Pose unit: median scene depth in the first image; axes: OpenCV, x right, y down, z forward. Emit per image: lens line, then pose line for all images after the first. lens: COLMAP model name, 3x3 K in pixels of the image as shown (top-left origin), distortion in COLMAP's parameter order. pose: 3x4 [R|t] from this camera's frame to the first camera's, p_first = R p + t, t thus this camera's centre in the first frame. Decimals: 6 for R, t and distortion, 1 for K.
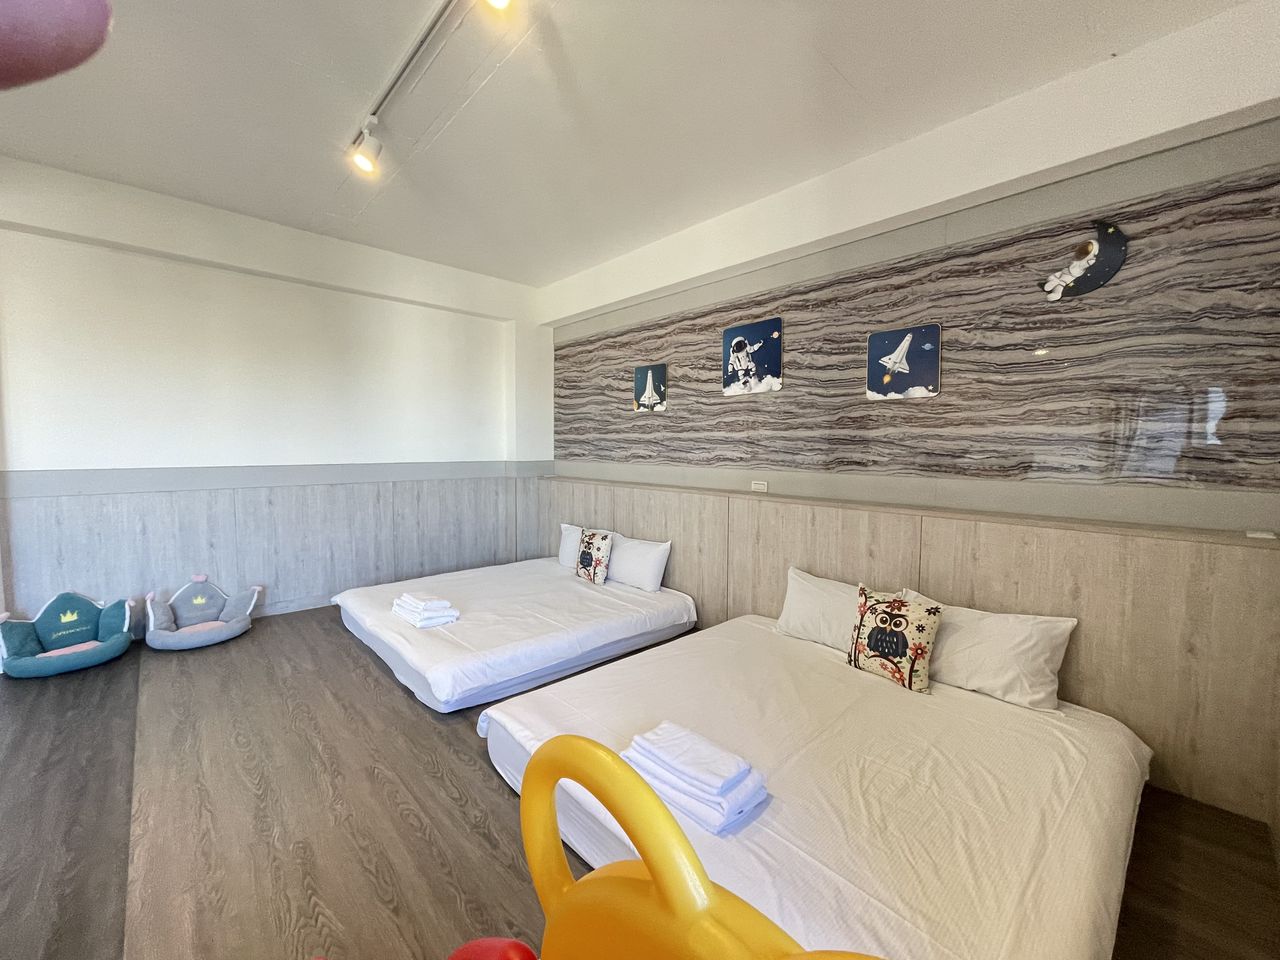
lens RADIAL K [[517.8, 0, 631.0], [0, 517.8, 478.9], [0, 0, 1]] dist [-0.000034, -0.000767]
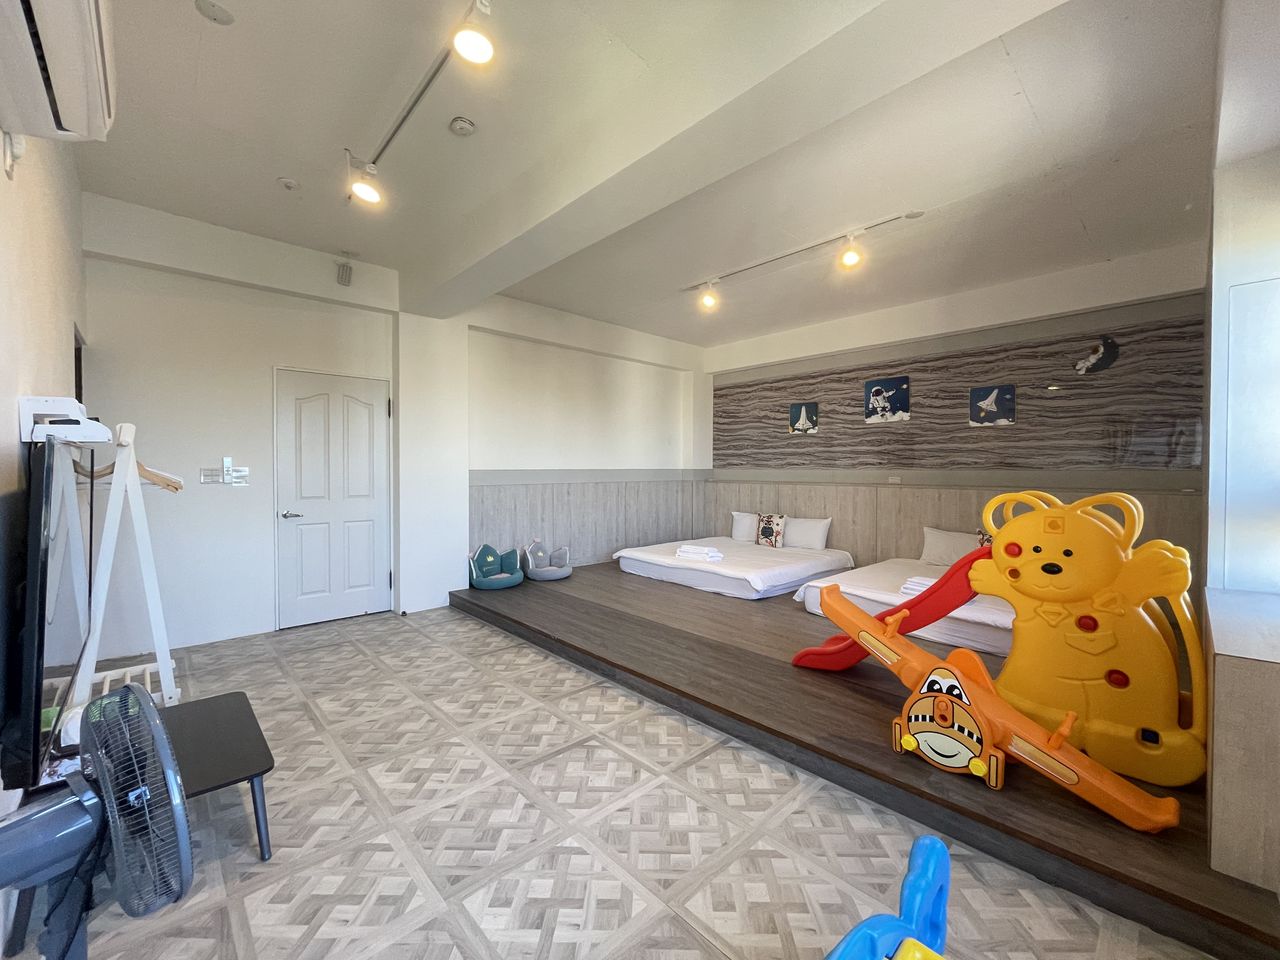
lens RADIAL K [[517.8, 0, 633.0], [0, 517.8, 478.3], [0, 0, 1]] dist [-0.000034, -0.000767]
pose [[0.999992, -0.003488, 0.001764, -0.565012], [0.003564, 0.999000, -0.044572, 0.077604], [-0.001606, 0.044578, 0.999005, -0.596044]]
